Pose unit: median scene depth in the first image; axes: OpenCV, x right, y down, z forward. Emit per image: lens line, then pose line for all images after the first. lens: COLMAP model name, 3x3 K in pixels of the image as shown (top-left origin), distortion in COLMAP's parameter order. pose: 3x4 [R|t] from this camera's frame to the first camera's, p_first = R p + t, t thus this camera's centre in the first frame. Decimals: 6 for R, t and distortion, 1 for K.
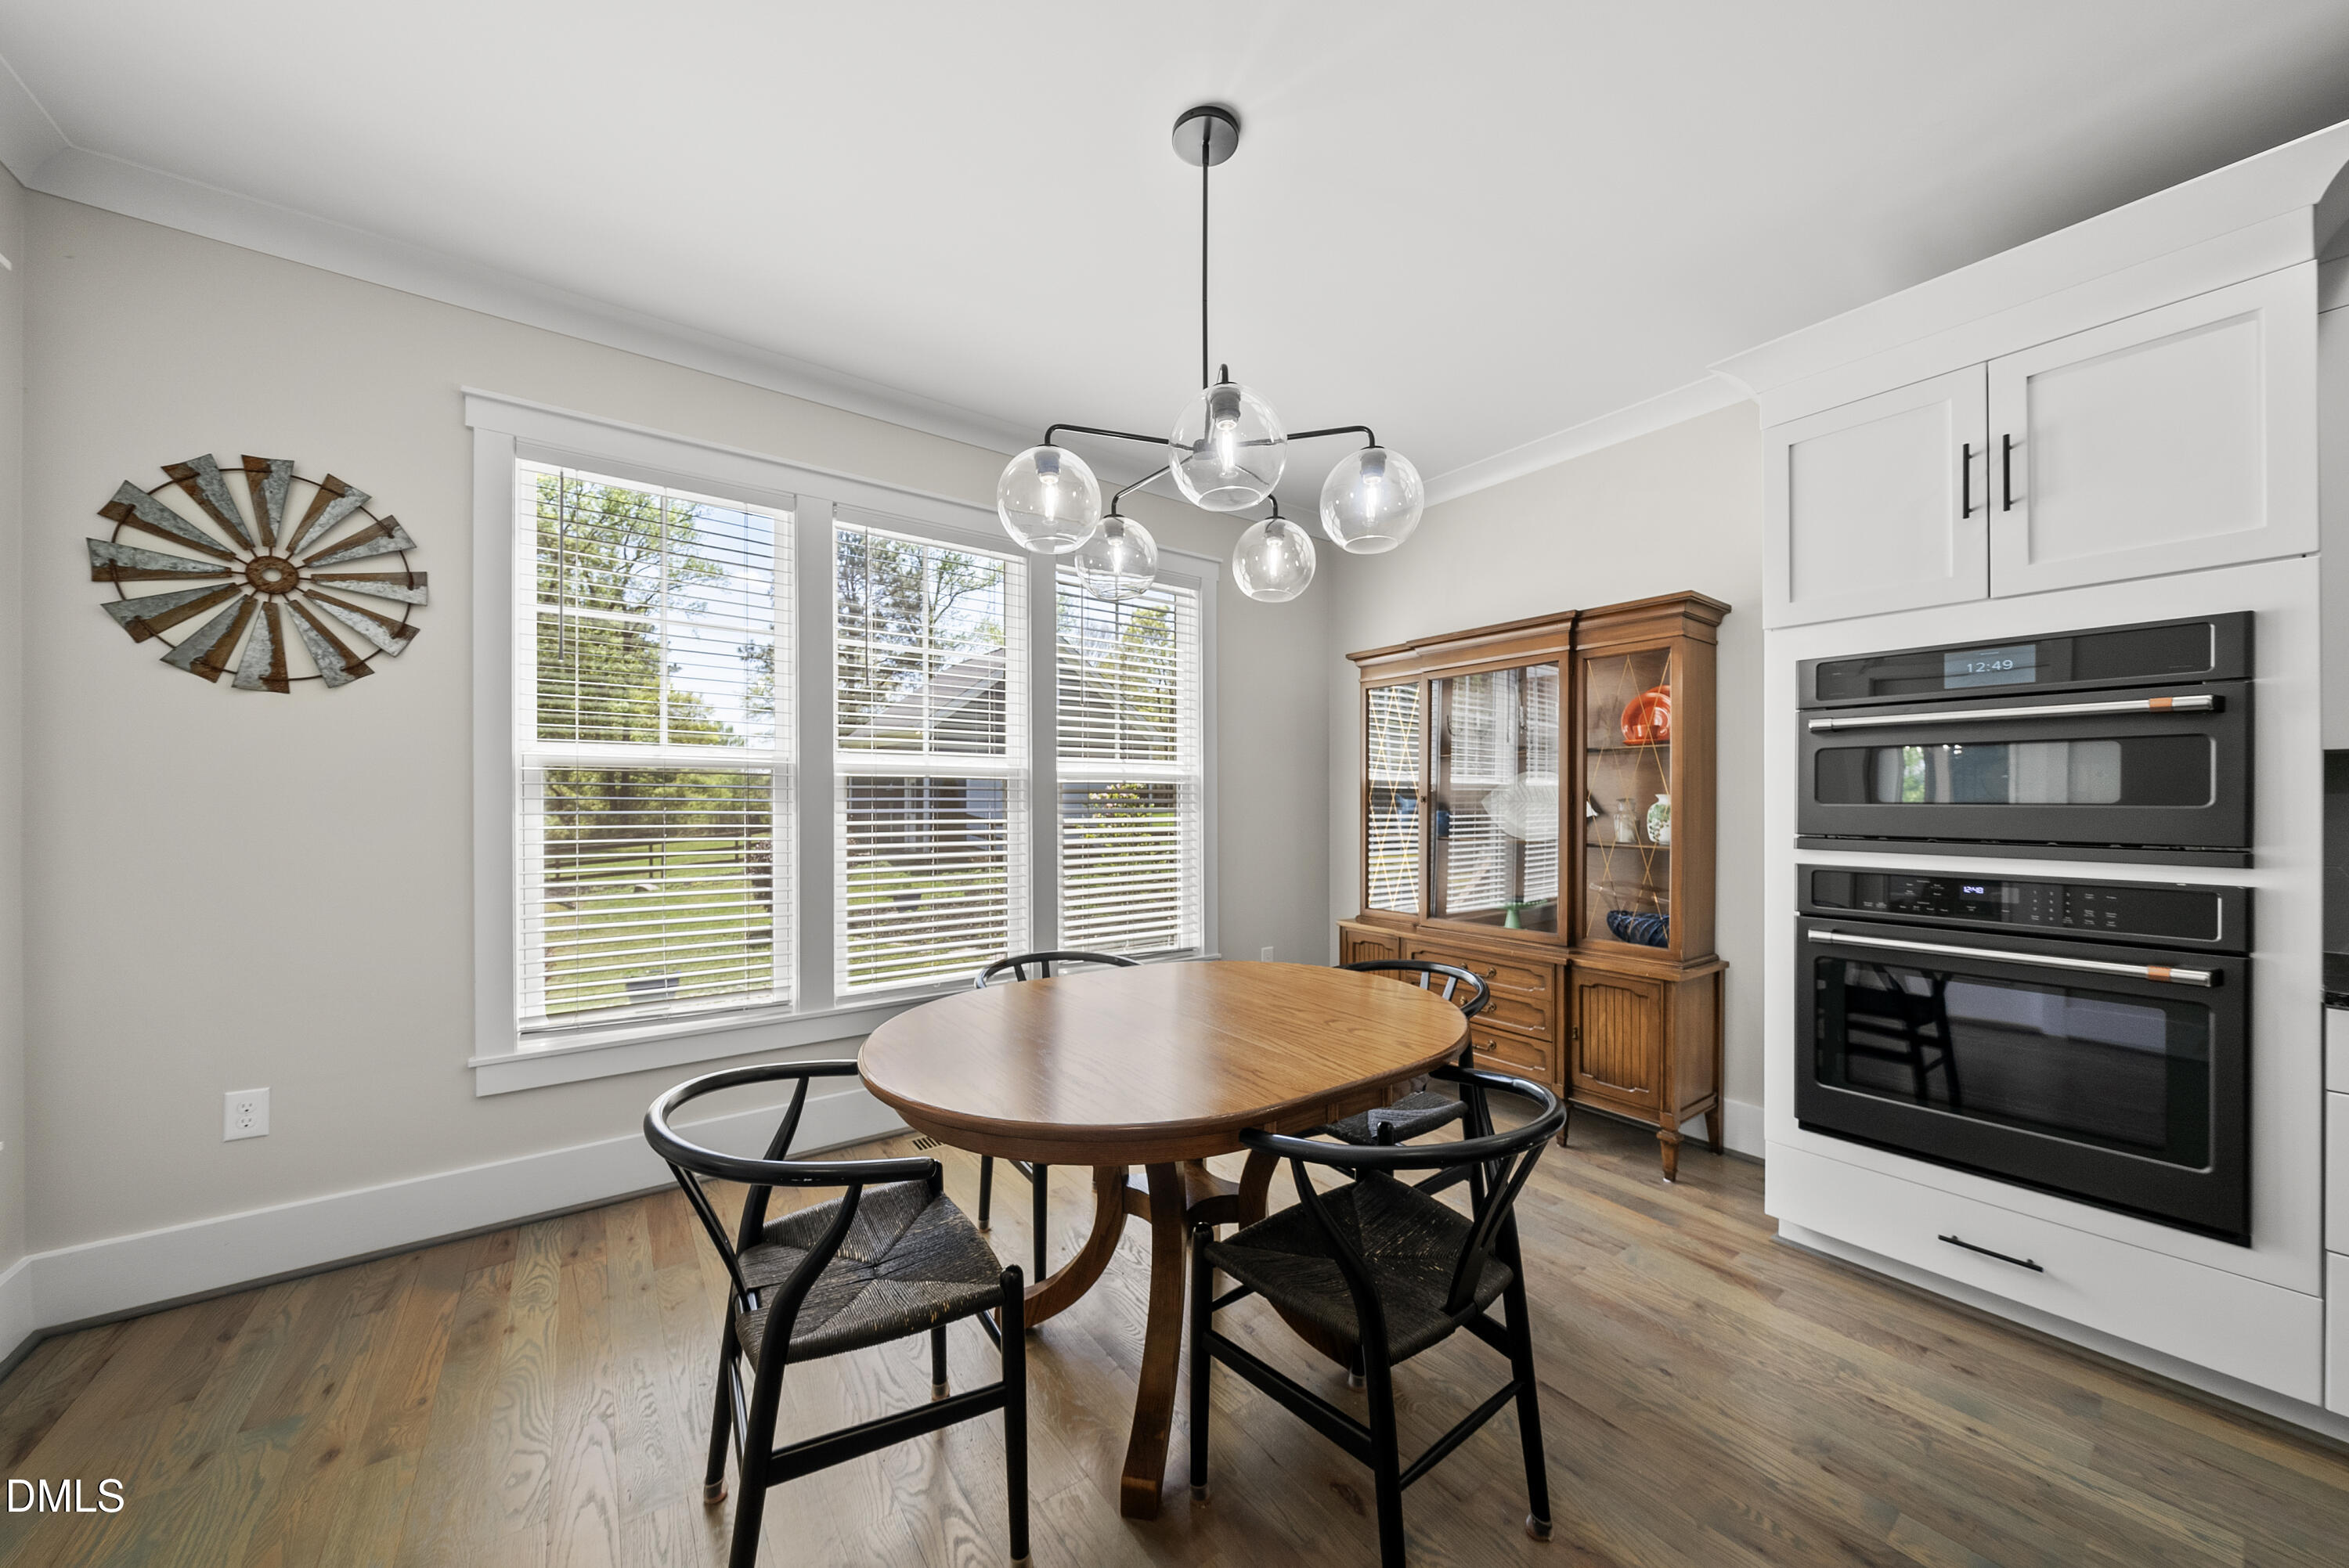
lens RADIAL K [[809.2, 0, 1164.4], [0, 809.2, 801.0], [0, 0, 1]] dist [-0.008098, 0.000344]
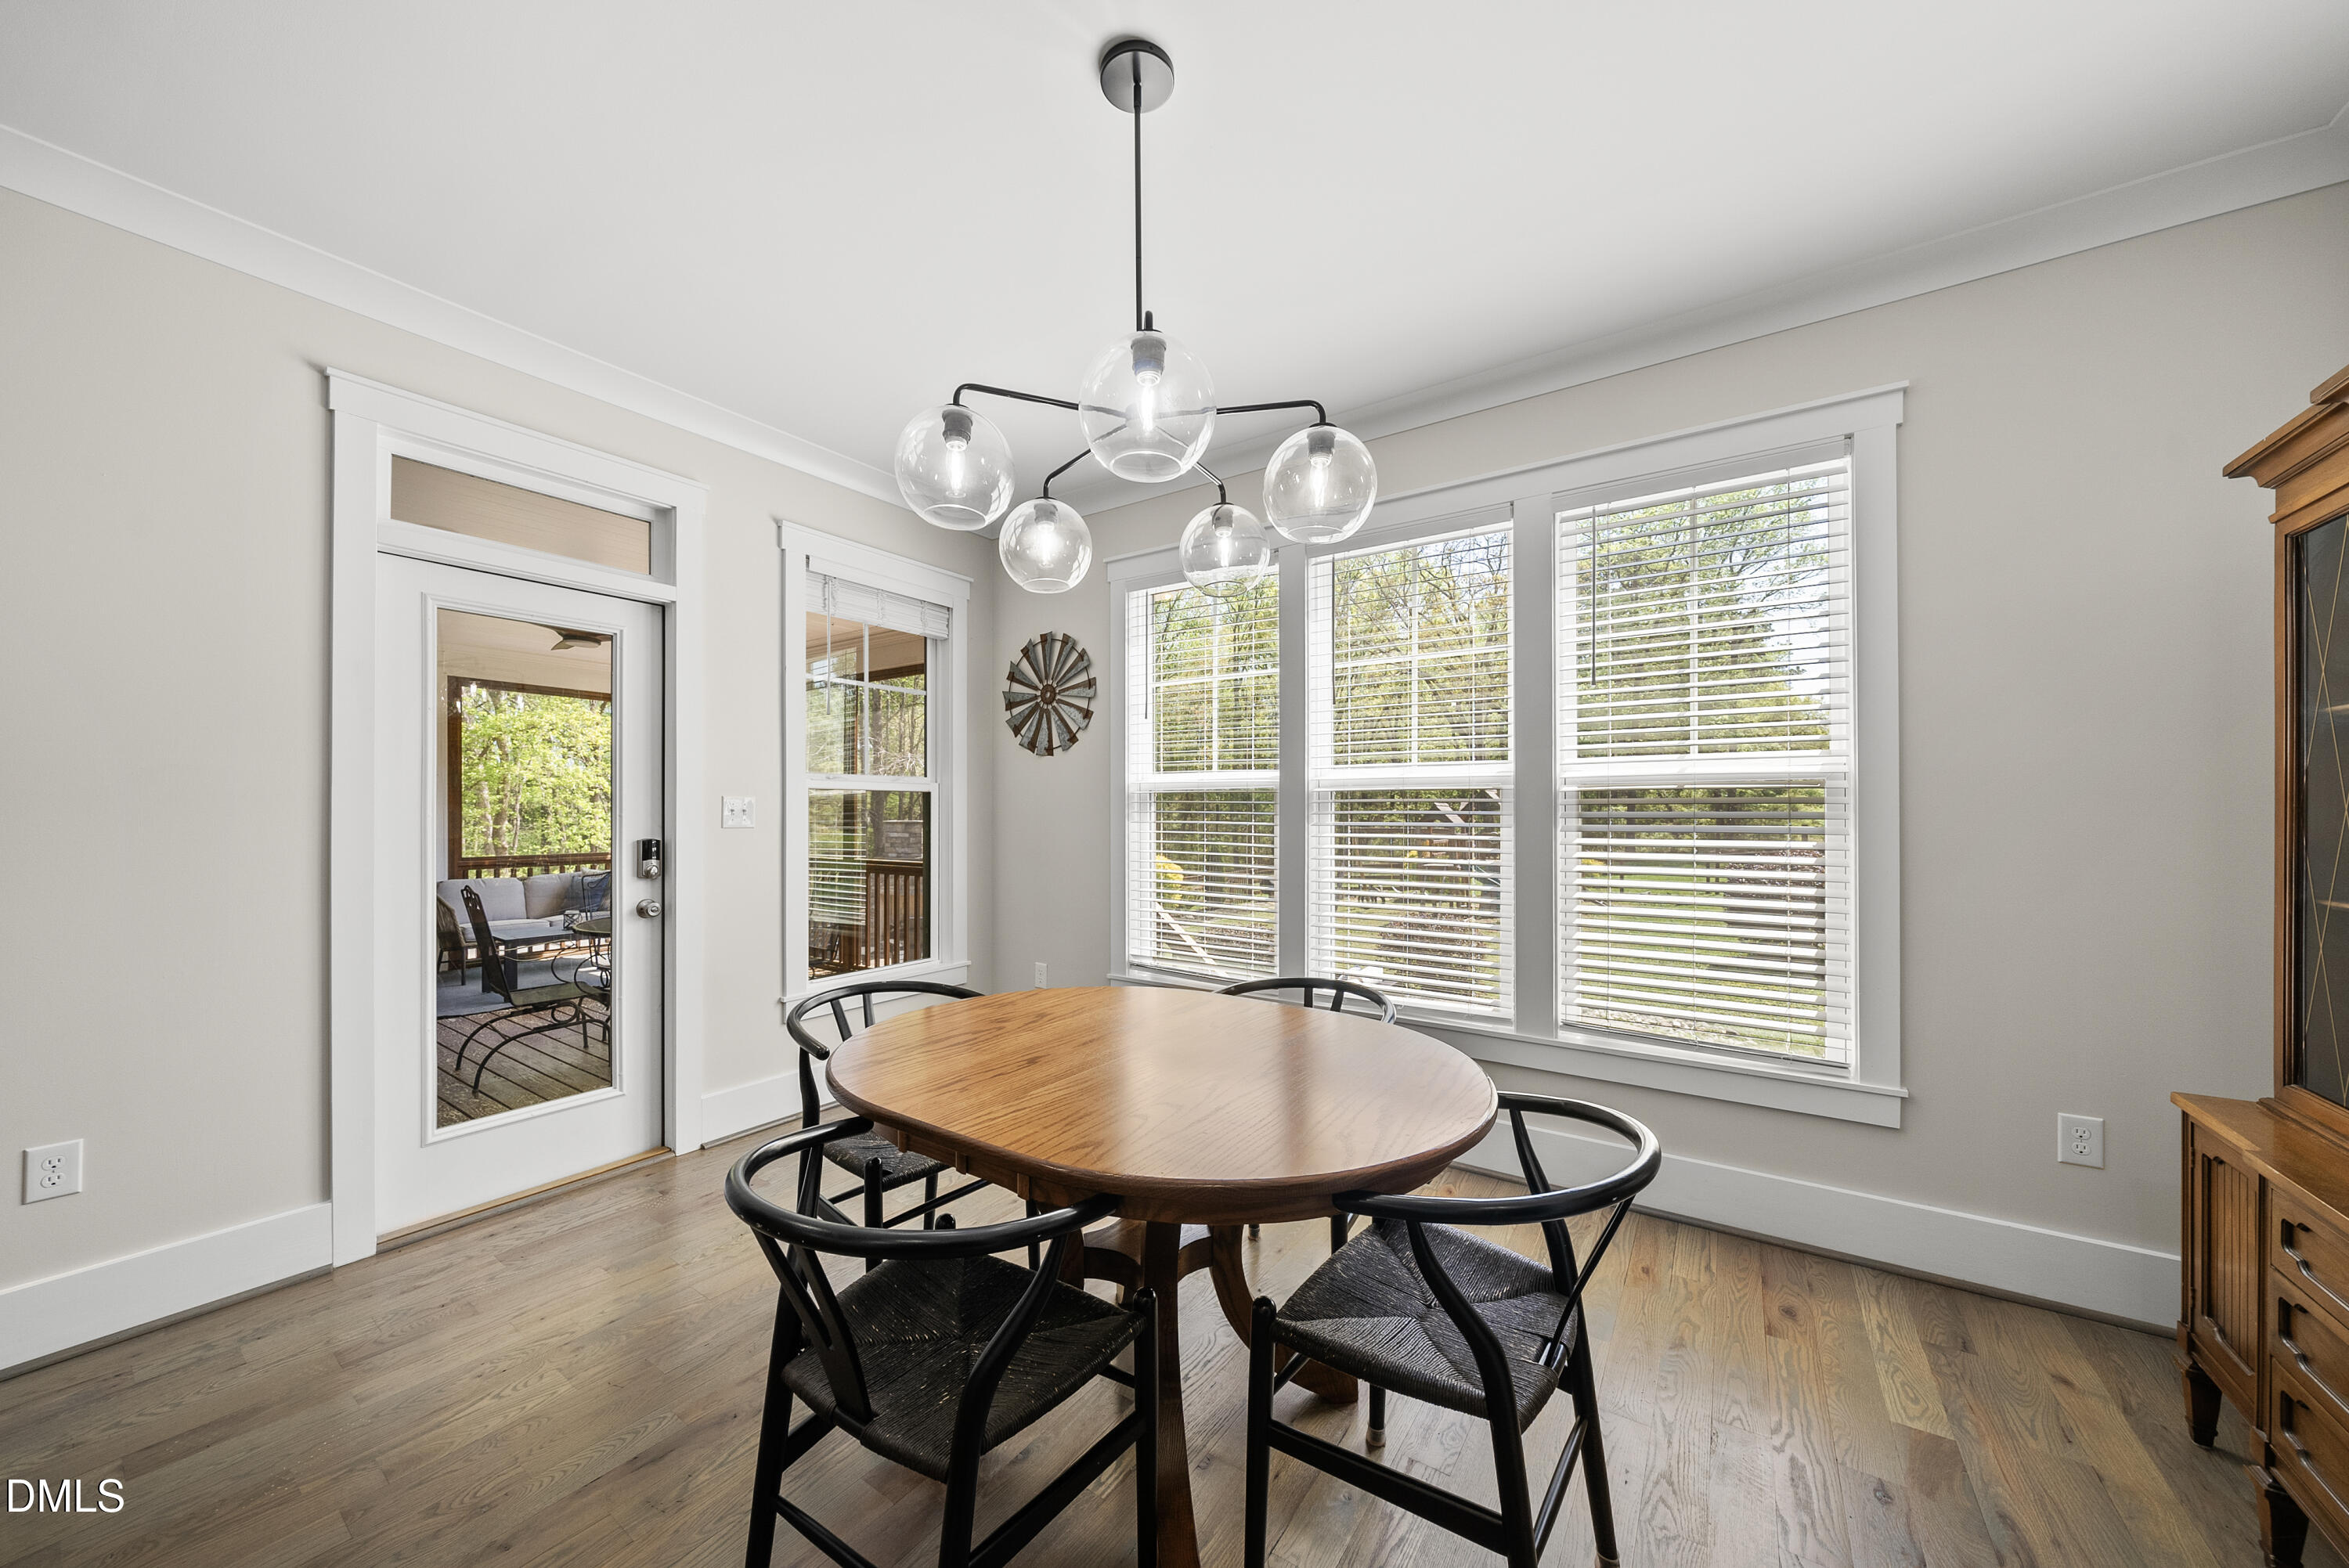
lens RADIAL K [[809.2, 0, 1165.2], [0, 809.2, 801.1], [0, 0, 1]] dist [-0.008098, 0.000344]
pose [[0.335309, -0.015393, -0.941982, 0.791880], [-0.003248, 0.999842, -0.017495, 0.002690], [0.942103, 0.008926, 0.335206, 0.639054]]
